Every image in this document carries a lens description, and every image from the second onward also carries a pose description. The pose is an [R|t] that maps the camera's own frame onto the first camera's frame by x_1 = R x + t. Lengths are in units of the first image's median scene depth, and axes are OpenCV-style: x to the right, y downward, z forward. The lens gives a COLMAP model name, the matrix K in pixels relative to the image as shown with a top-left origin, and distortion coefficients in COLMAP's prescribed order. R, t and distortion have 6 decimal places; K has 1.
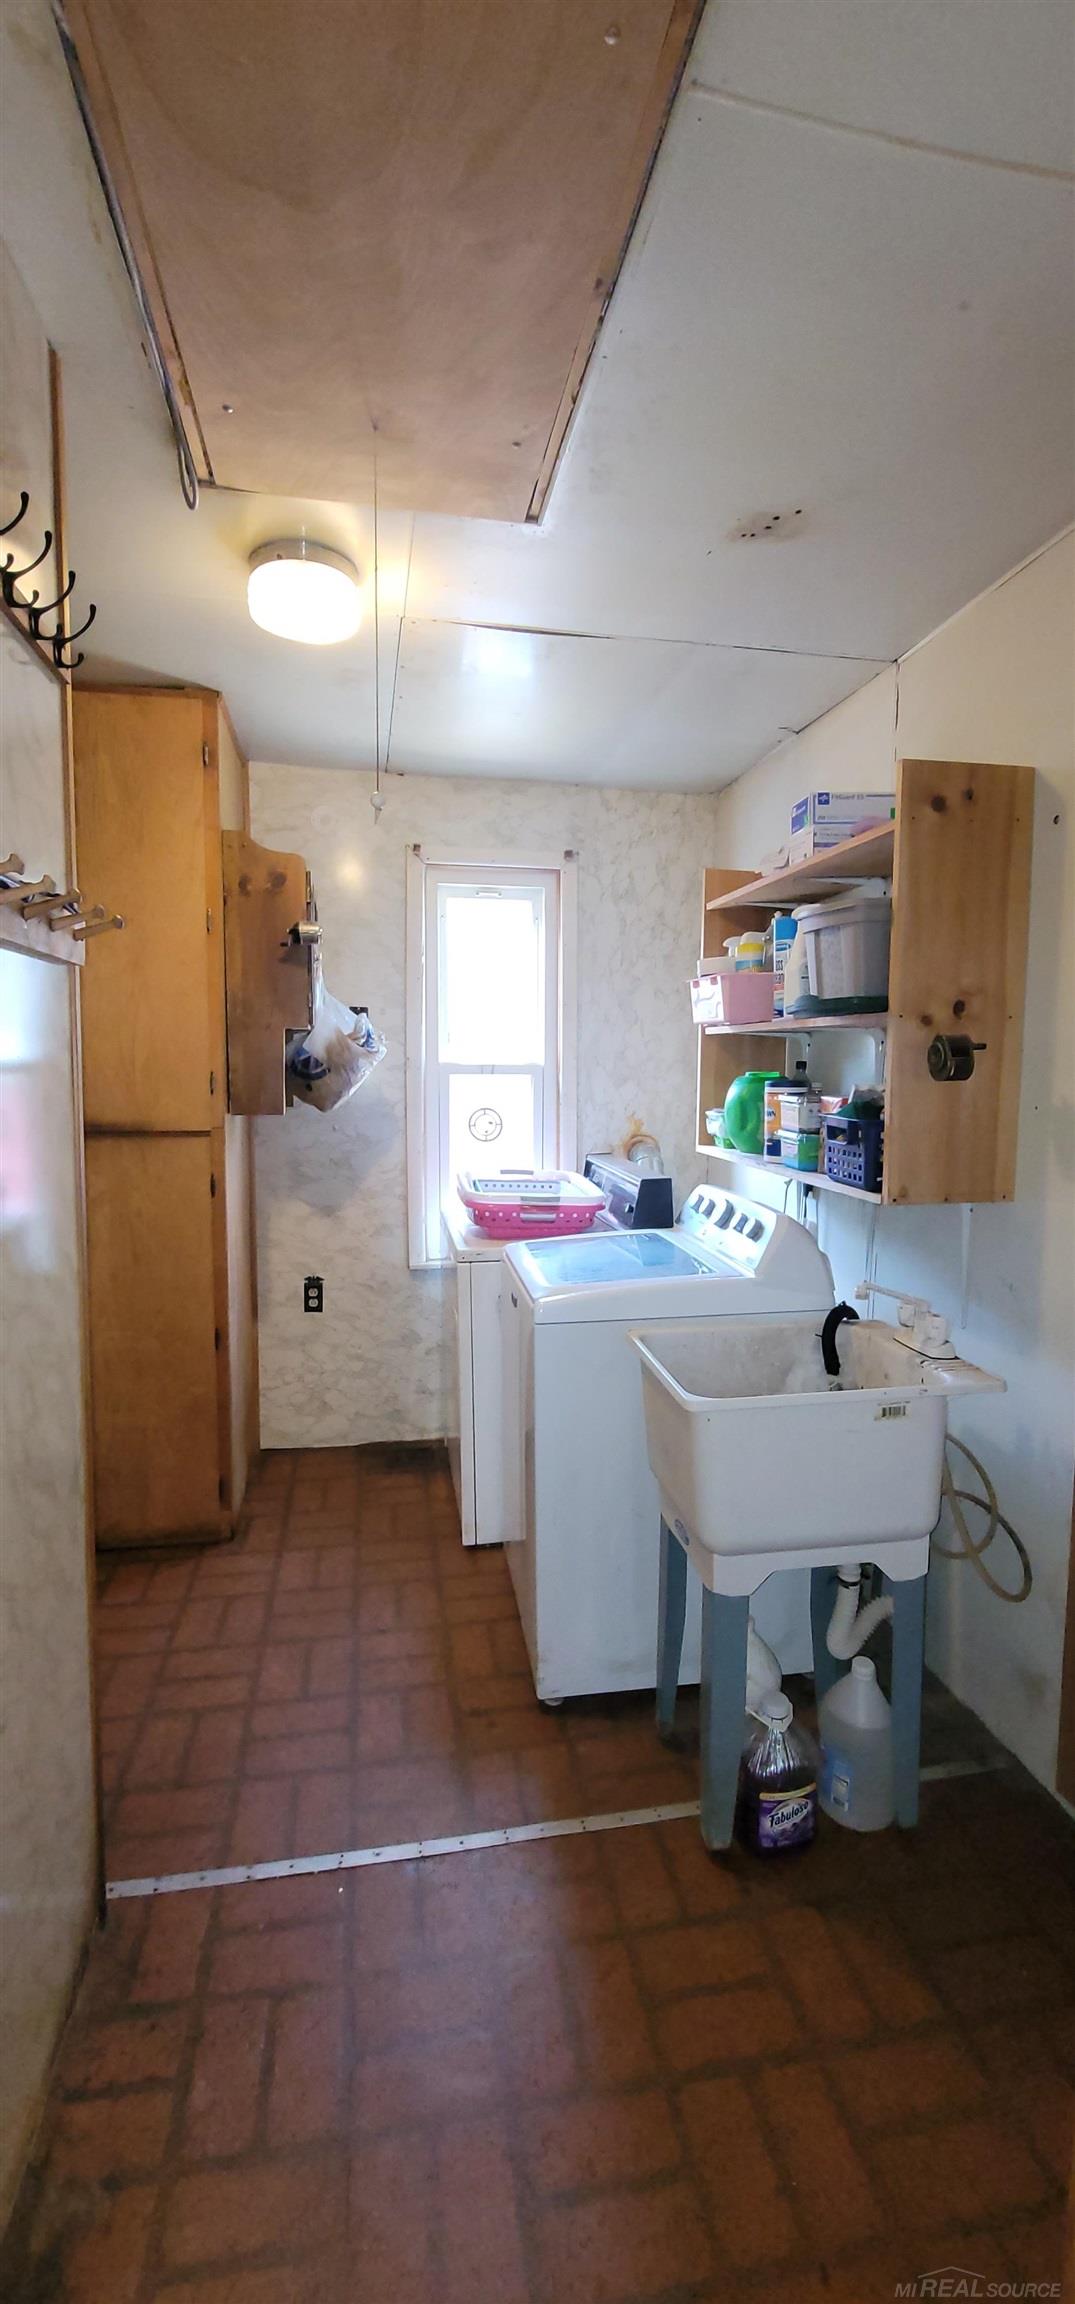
lens RADIAL K [[945.1, 0, 539.0], [0, 945.1, 1148.6], [0, 0, 1]] dist [-0.007734, 0.001740]
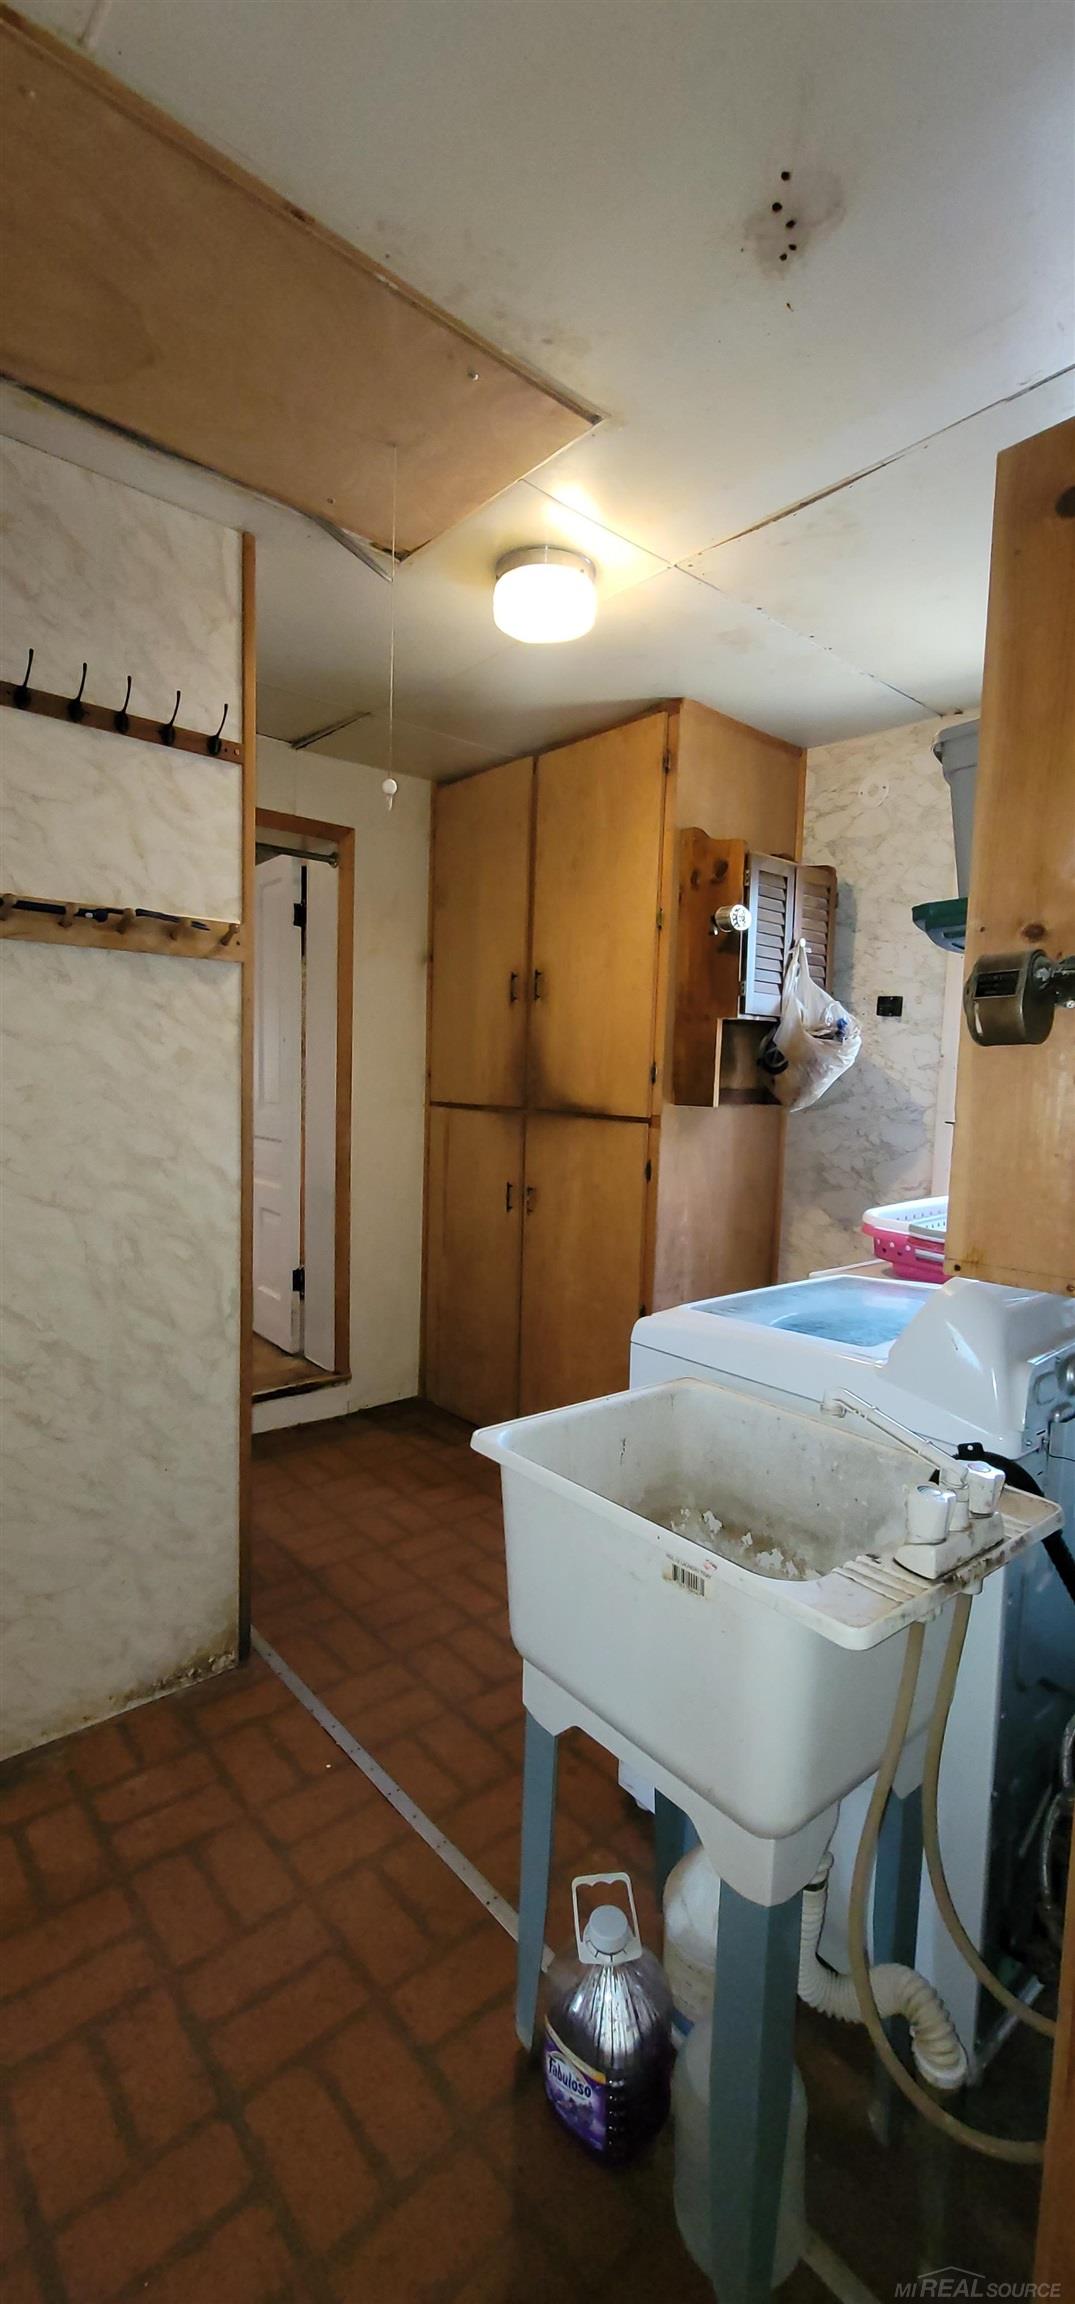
lens RADIAL K [[945.1, 0, 539.7], [0, 945.1, 1149.9], [0, 0, 1]] dist [-0.007734, 0.001740]
pose [[0.505857, 0.078805, -0.859010, 0.524009], [-0.102572, 0.994248, 0.030809, -0.003307], [0.856497, 0.072526, 0.511031, 0.372070]]
